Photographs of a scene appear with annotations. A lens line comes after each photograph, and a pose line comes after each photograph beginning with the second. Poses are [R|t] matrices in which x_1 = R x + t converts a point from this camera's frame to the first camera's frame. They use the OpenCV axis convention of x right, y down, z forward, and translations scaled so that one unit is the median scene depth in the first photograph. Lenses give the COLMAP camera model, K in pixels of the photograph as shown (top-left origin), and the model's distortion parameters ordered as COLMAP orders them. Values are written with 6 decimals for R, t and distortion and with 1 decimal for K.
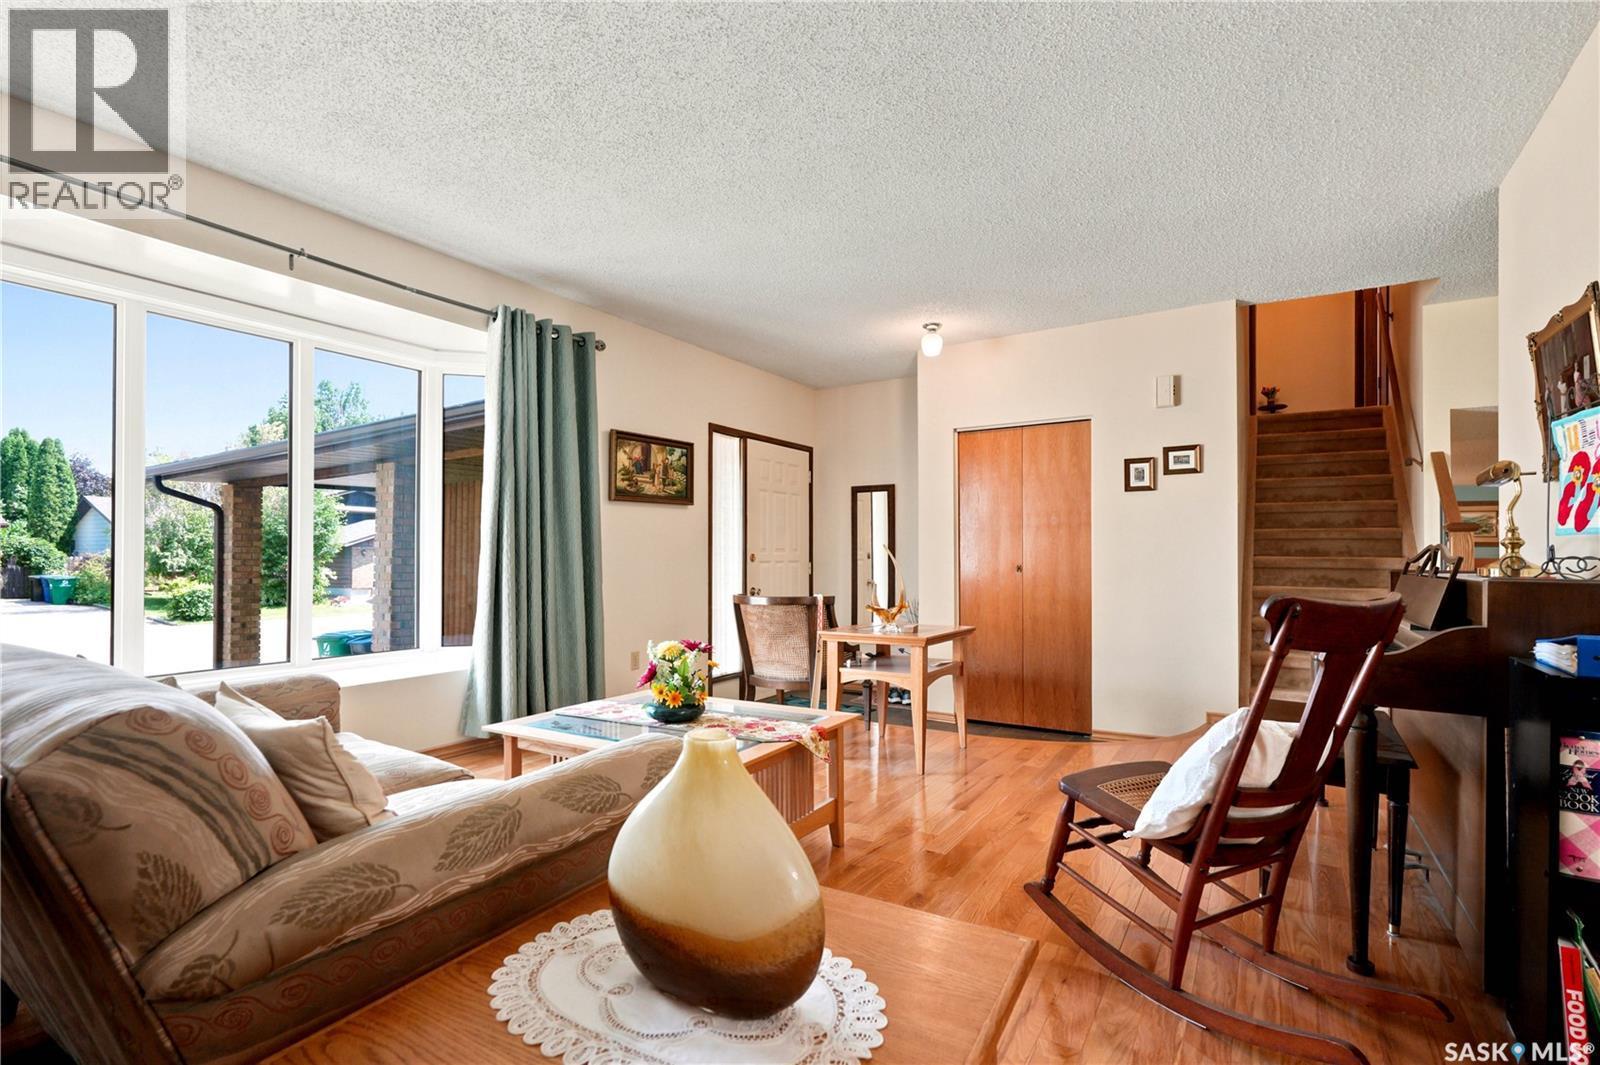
lens RADIAL K [[731.1, 0, 800.4], [0, 731.1, 549.5], [0, 0, 1]] dist [0.003368, 0.000980]
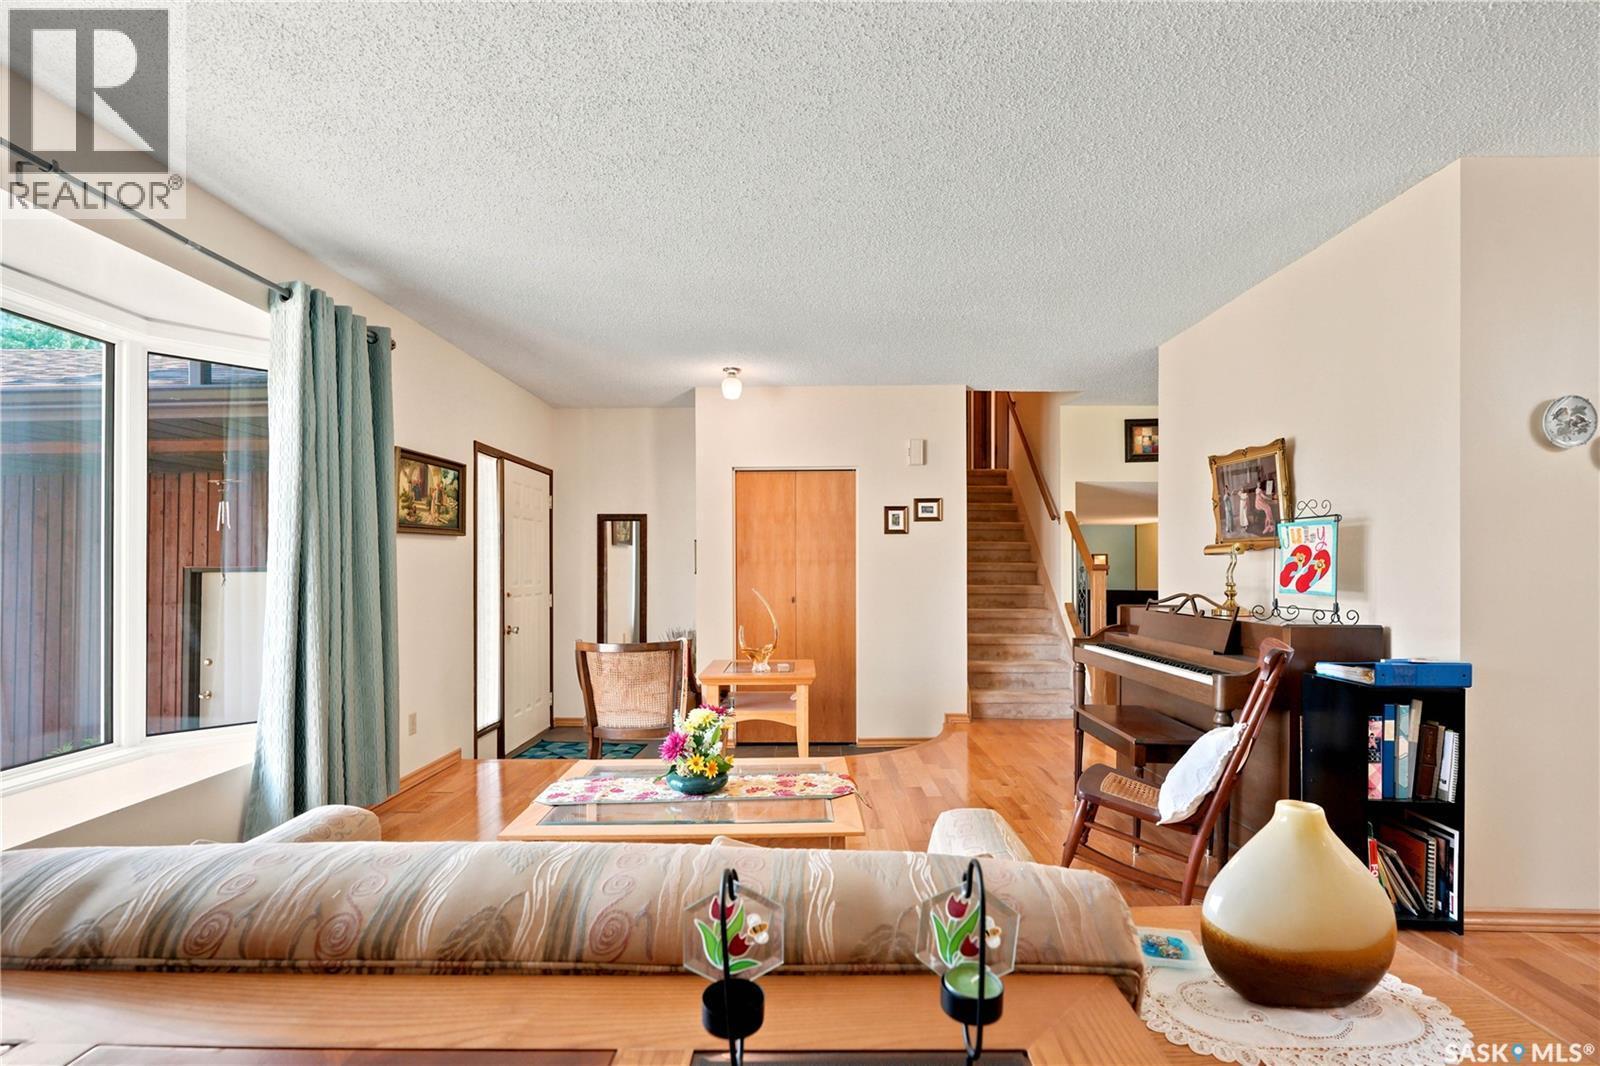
lens RADIAL K [[731.4, 0, 798.0], [0, 731.4, 569.4], [0, 0, 1]] dist [-0.000857, 0.000068]
pose [[0.855881, -0.004786, 0.517151, -0.289519], [-0.000893, 0.999942, 0.010731, -0.034584], [-0.517173, -0.009646, 0.855827, 0.061596]]
